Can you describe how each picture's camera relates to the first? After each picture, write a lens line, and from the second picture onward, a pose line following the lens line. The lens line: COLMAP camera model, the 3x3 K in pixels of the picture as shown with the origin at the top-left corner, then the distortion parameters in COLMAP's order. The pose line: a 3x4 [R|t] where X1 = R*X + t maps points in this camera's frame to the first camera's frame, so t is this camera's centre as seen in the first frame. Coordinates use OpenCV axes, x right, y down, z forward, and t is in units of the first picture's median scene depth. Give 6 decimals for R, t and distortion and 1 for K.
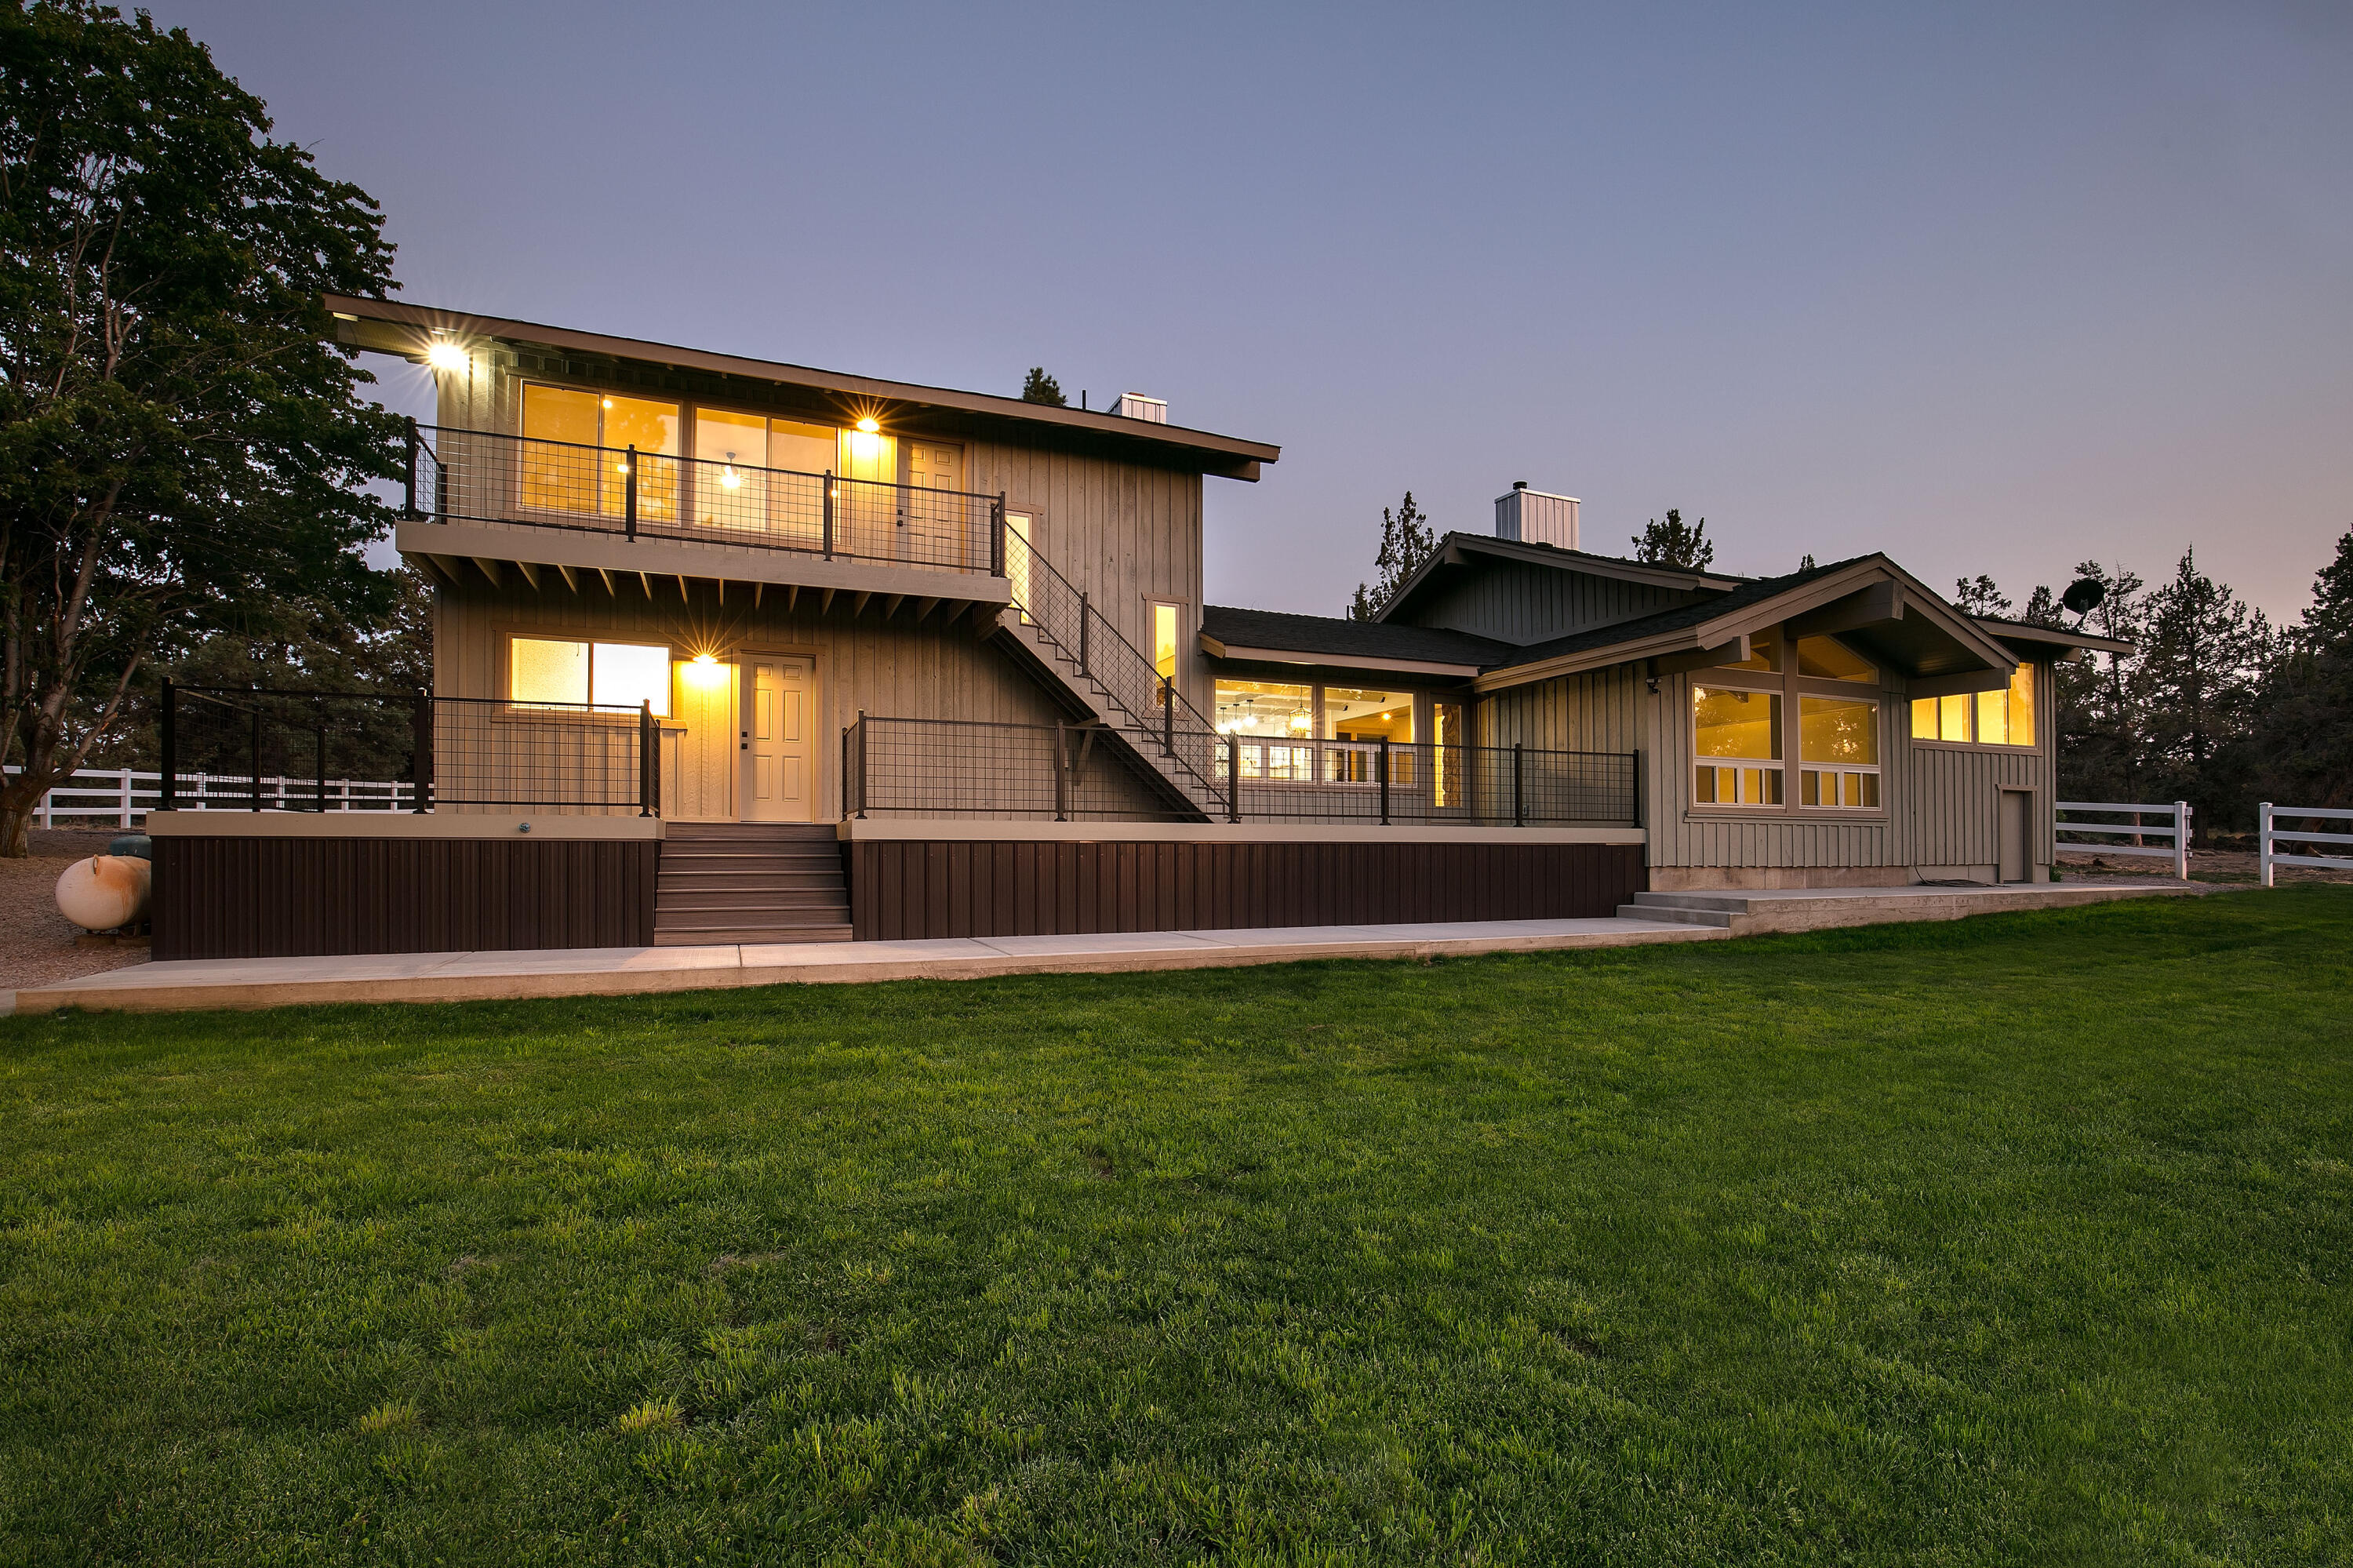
lens RADIAL K [[1103.6, 0, 1186.5], [0, 1103.6, 842.8], [0, 0, 1]] dist [-0.030774, -0.000275]
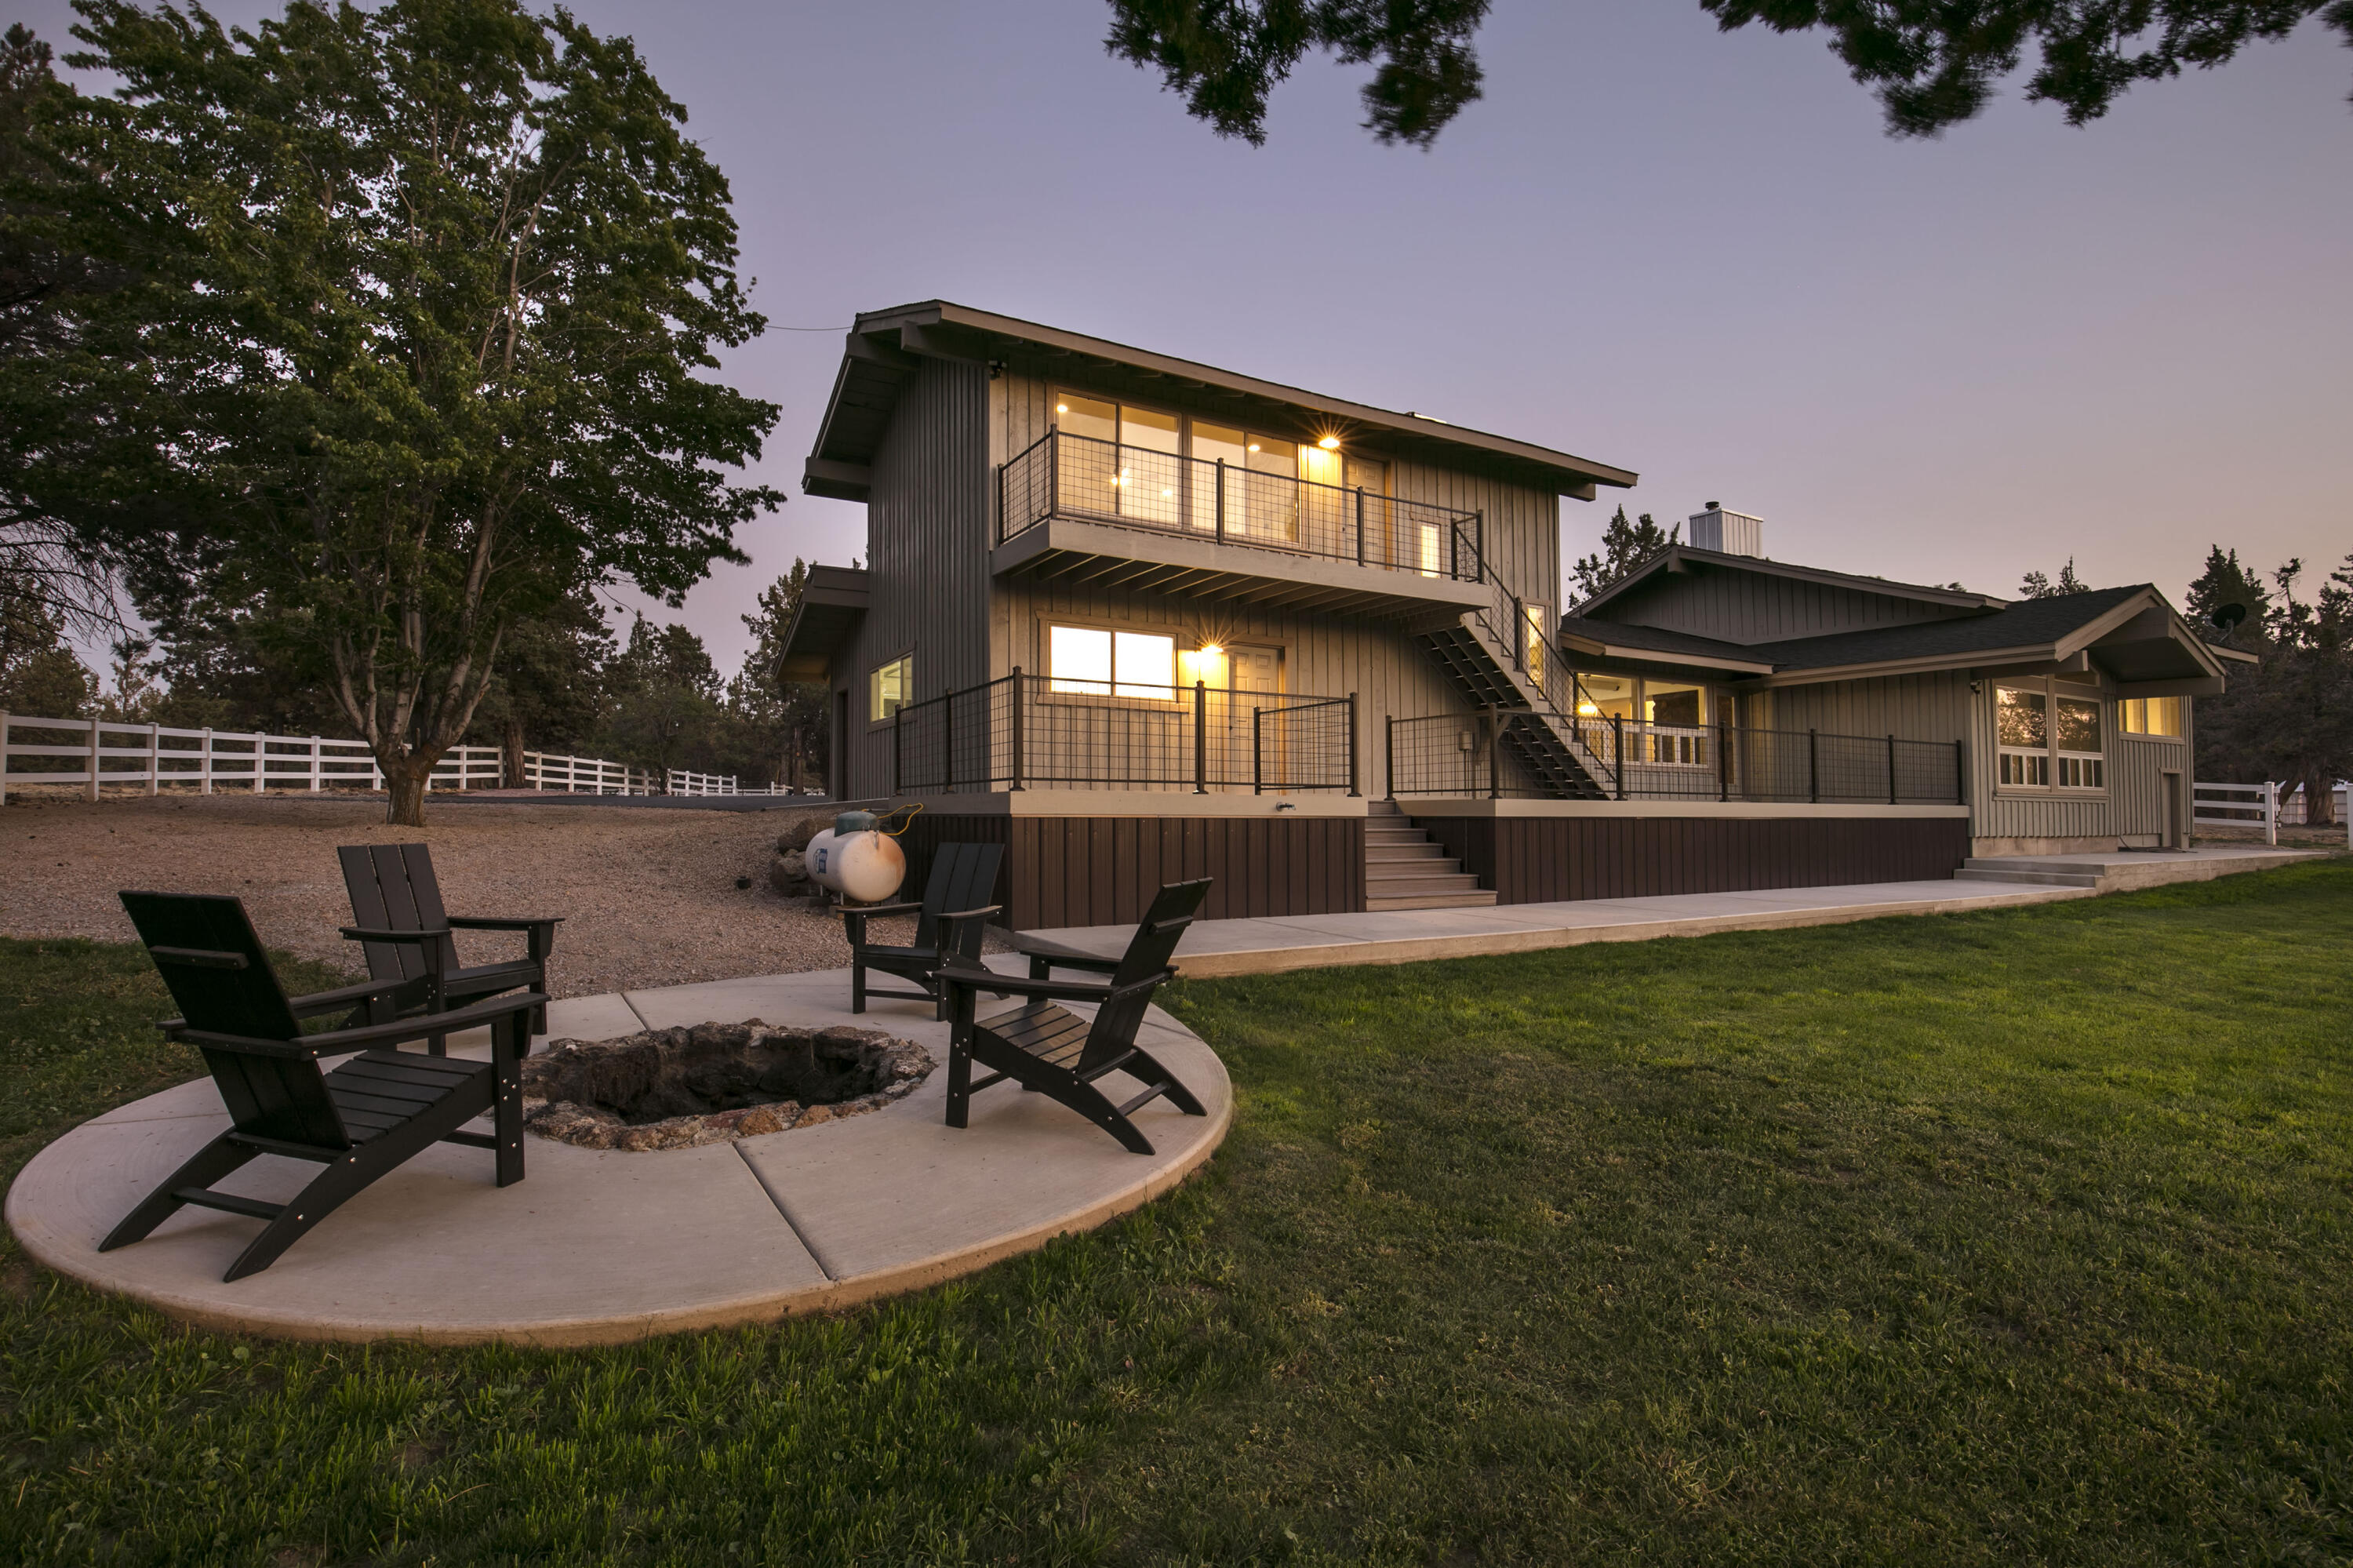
lens RADIAL K [[1054.4, 0, 1174.8], [0, 1054.4, 782.0], [0, 0, 1]] dist [-0.035902, 0.006346]
pose [[0.994790, 0.005926, 0.101771, -0.553335], [-0.003559, 0.999719, -0.023422, -0.008930], [-0.101881, 0.022938, 0.994532, -0.043290]]
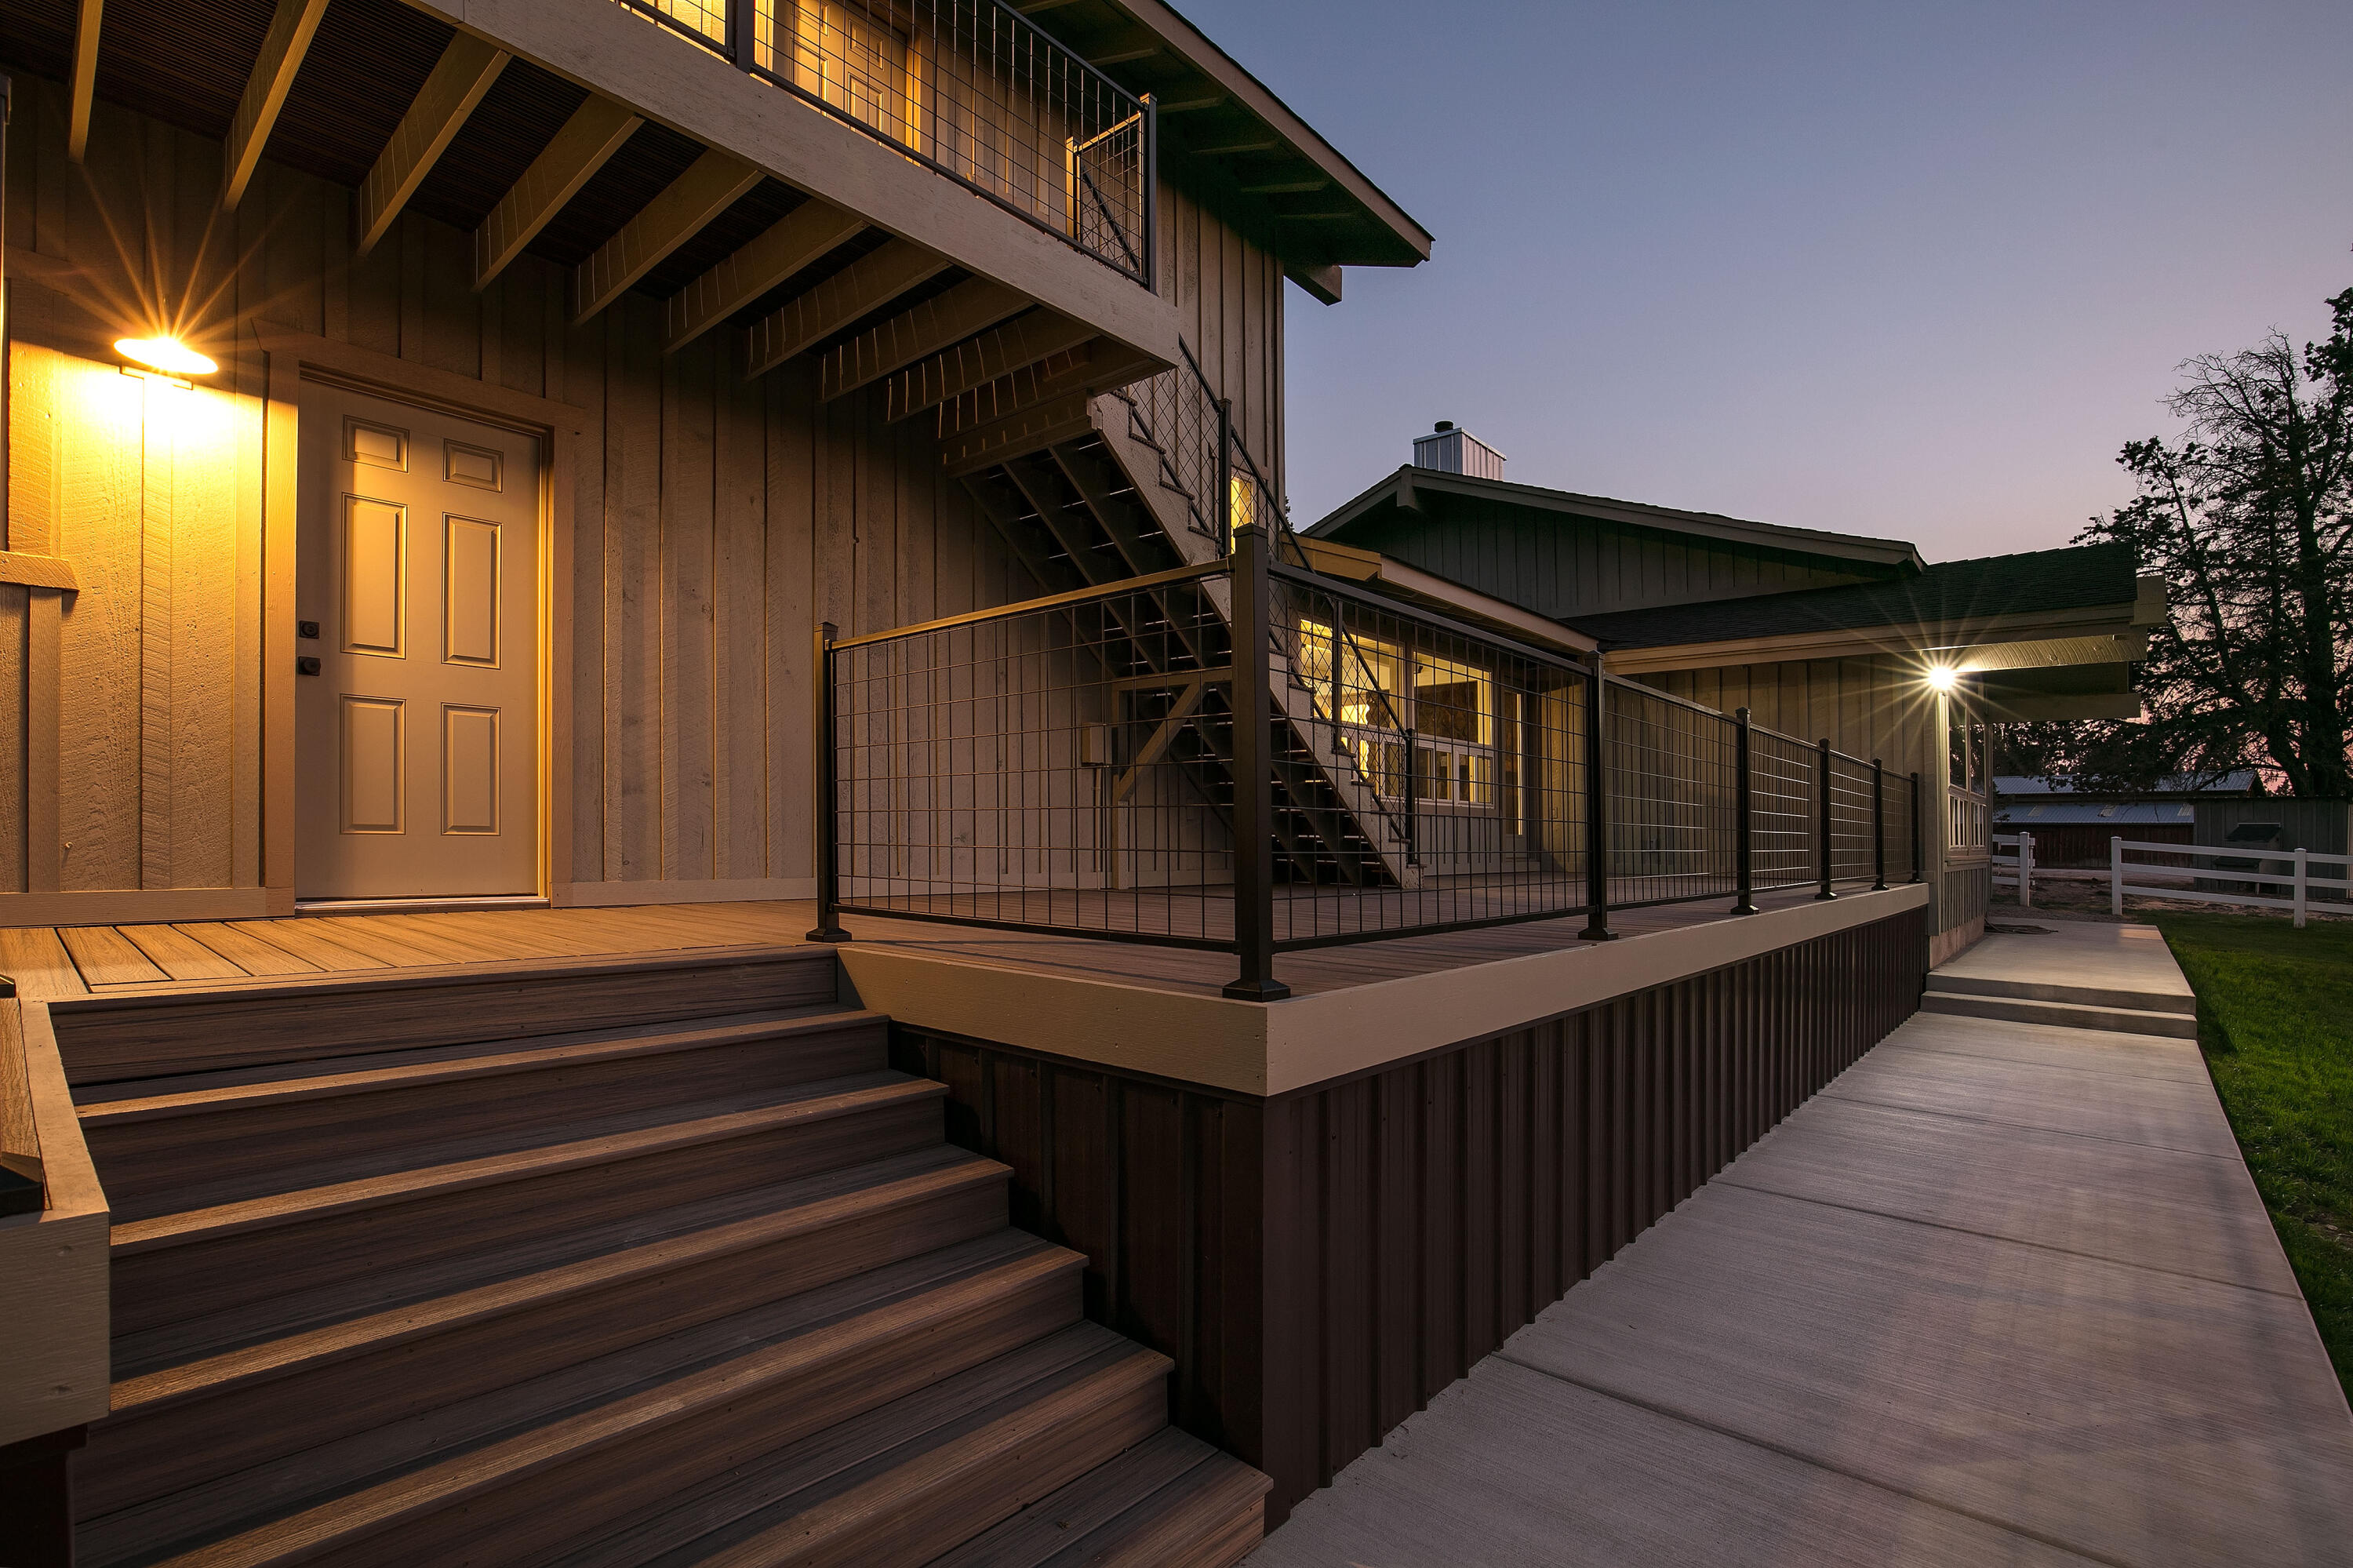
lens RADIAL K [[1054.4, 0, 1205.3], [0, 1054.4, 834.5], [0, 0, 1]] dist [-0.035902, 0.006346]
pose [[0.884645, 0.006134, 0.466225, -0.306368], [-0.008318, 0.999962, 0.002627, -0.041099], [-0.466192, -0.006203, 0.884662, 0.601615]]
